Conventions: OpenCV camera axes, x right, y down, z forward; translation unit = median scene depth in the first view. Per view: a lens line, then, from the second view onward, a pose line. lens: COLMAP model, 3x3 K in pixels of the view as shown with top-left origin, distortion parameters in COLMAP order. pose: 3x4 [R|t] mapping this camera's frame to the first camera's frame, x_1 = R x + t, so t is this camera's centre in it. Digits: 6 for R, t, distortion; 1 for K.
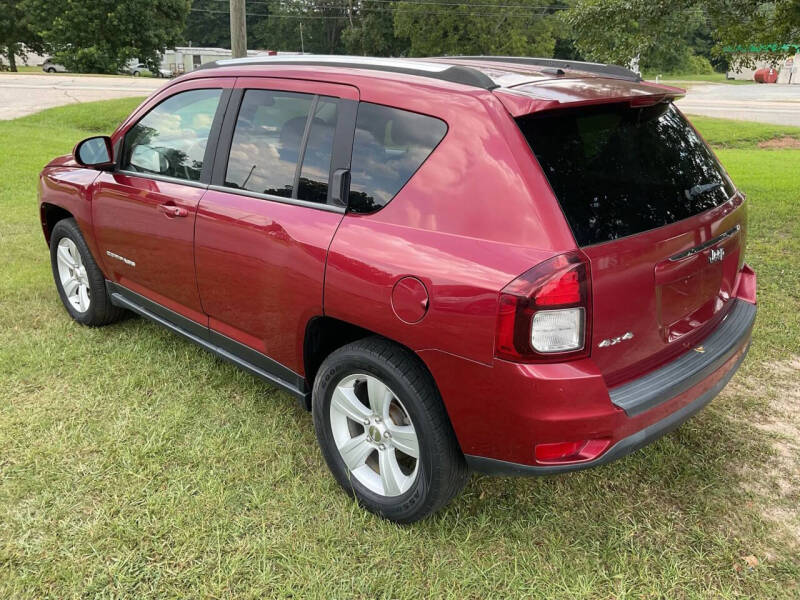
lens RADIAL K [[667.2, 0, 397.6], [0, 667.2, 299.7], [0, 0, 1]] dist [0.065629, -0.120114]
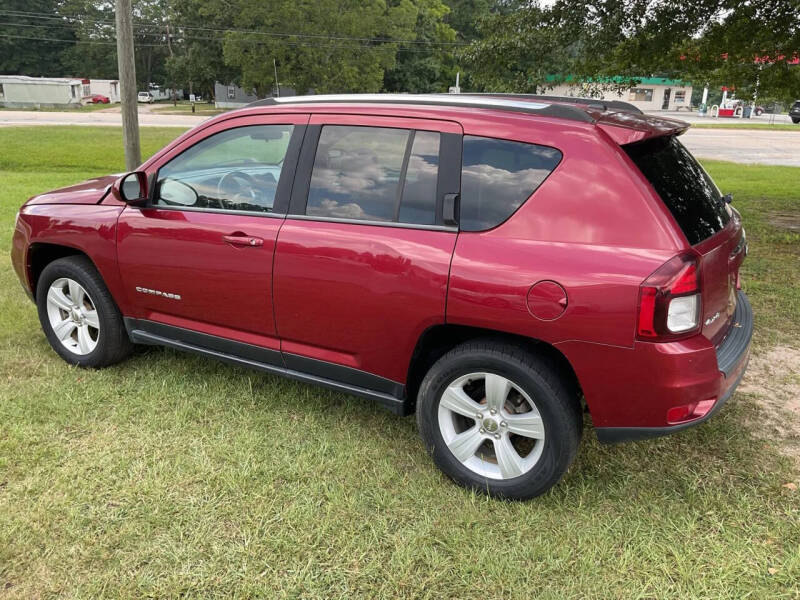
lens RADIAL K [[667.2, 0, 398.0], [0, 667.2, 298.5], [0, 0, 1]] dist [0.065629, -0.120114]
pose [[0.967519, -0.073884, 0.241761, -0.340935], [0.083384, 0.996087, -0.029292, 0.005991], [-0.238651, 0.048499, 0.969894, -0.053824]]
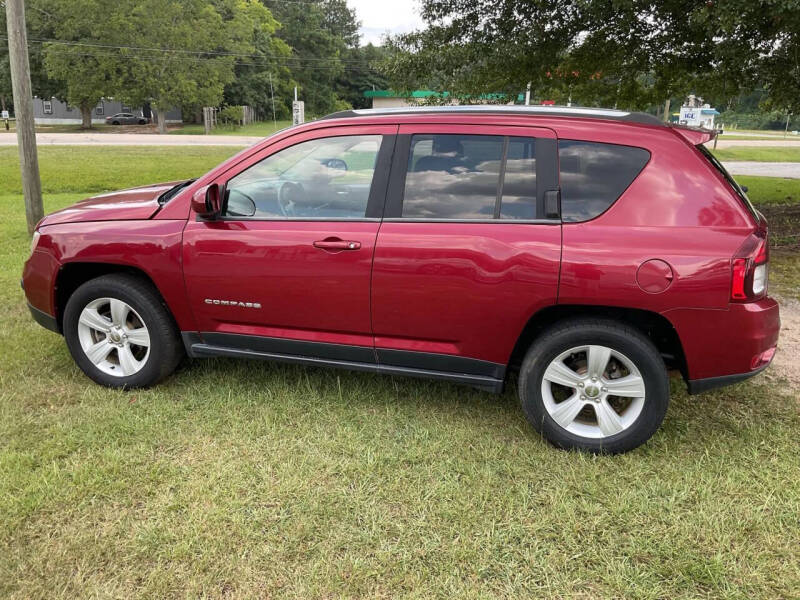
lens RADIAL K [[667.2, 0, 395.2], [0, 667.2, 295.4], [0, 0, 1]] dist [0.065629, -0.120114]
pose [[0.878222, -0.134845, 0.458850, -0.723837], [0.163799, 0.986209, -0.023683, -0.010561], [-0.449329, 0.095958, 0.888198, -0.000216]]
